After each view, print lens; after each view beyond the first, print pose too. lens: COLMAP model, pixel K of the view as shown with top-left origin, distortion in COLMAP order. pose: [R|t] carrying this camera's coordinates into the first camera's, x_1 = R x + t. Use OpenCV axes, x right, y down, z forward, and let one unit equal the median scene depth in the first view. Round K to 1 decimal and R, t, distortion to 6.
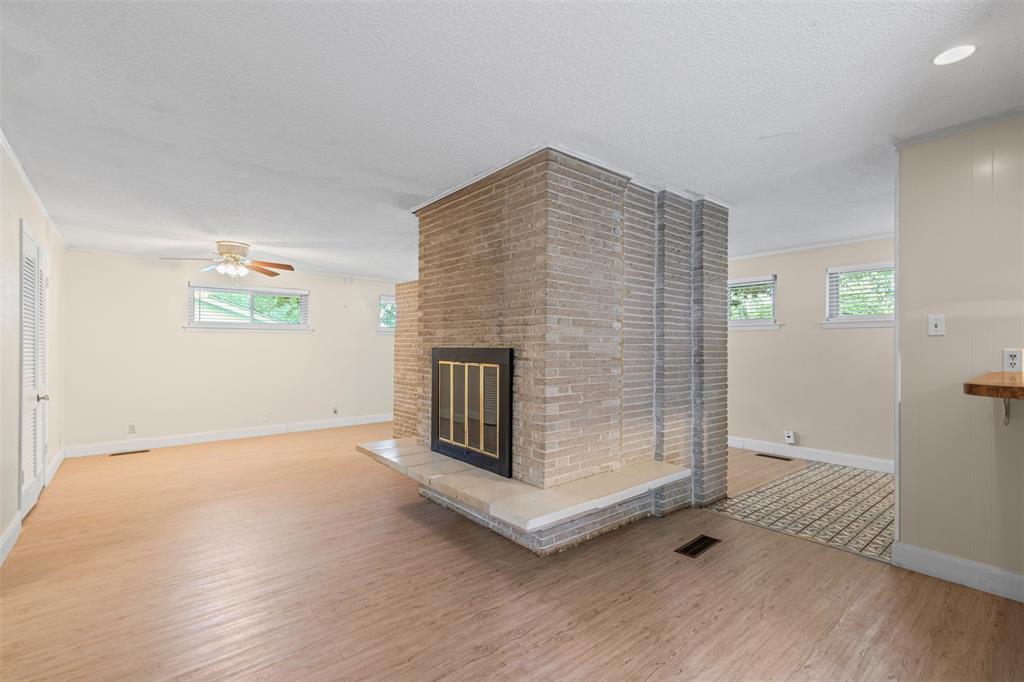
lens RADIAL K [[461.0, 0, 515.5], [0, 461.0, 342.7], [0, 0, 1]] dist [0.008505, -0.001788]
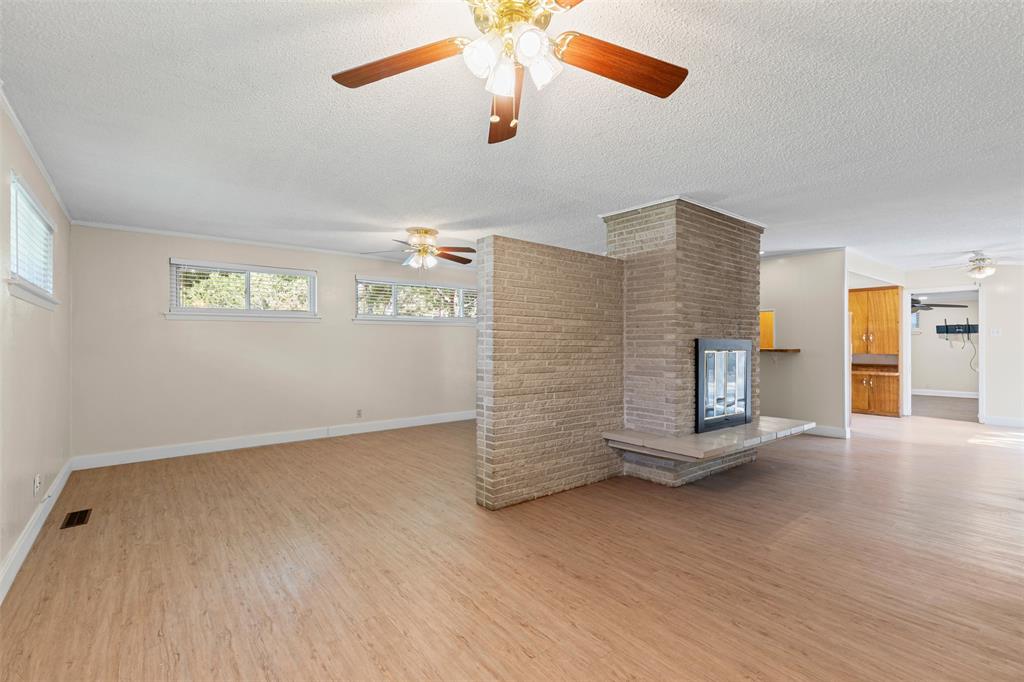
lens RADIAL K [[461.0, 0, 509.4], [0, 461.0, 342.9], [0, 0, 1]] dist [0.008505, -0.001788]
pose [[0.016454, -0.005053, 0.999852, -1.313498], [-0.012763, 0.999905, 0.005264, 0.019929], [-0.999783, -0.012847, 0.016388, 1.470973]]
